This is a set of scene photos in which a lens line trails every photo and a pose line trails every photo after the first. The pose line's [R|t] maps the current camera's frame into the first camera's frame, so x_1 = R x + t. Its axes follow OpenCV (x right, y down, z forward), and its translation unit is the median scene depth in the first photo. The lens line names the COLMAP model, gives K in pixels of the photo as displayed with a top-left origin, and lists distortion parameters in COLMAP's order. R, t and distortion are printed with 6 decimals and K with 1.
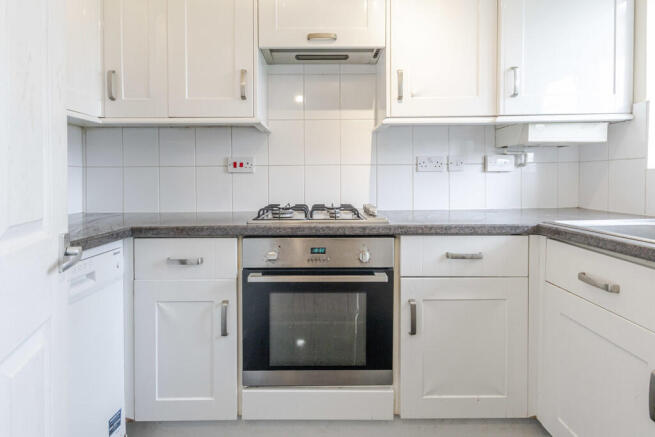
lens RADIAL K [[336.9, 0, 327.5], [0, 336.9, 218.5], [0, 0, 1]] dist [-0.001560, -0.000436]
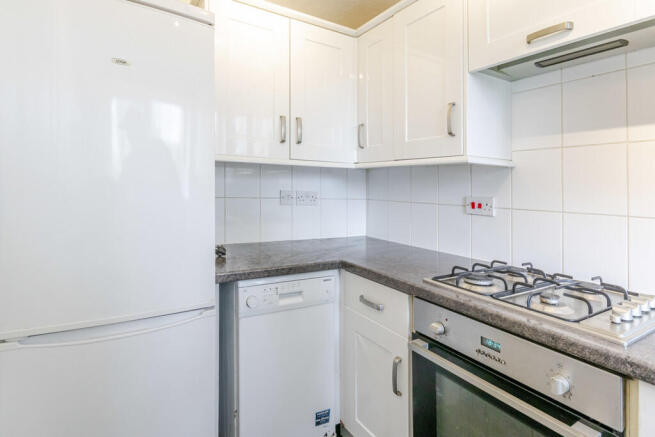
lens RADIAL K [[352.5, 0, 327.5], [0, 352.5, 218.5], [0, 0, 1]] dist [-0.000368, -0.000001]
pose [[0.516045, 0.091244, -0.851688, 0.354087], [-0.126313, 0.991546, 0.029693, -0.126969], [0.847197, 0.092256, 0.523208, 0.268882]]
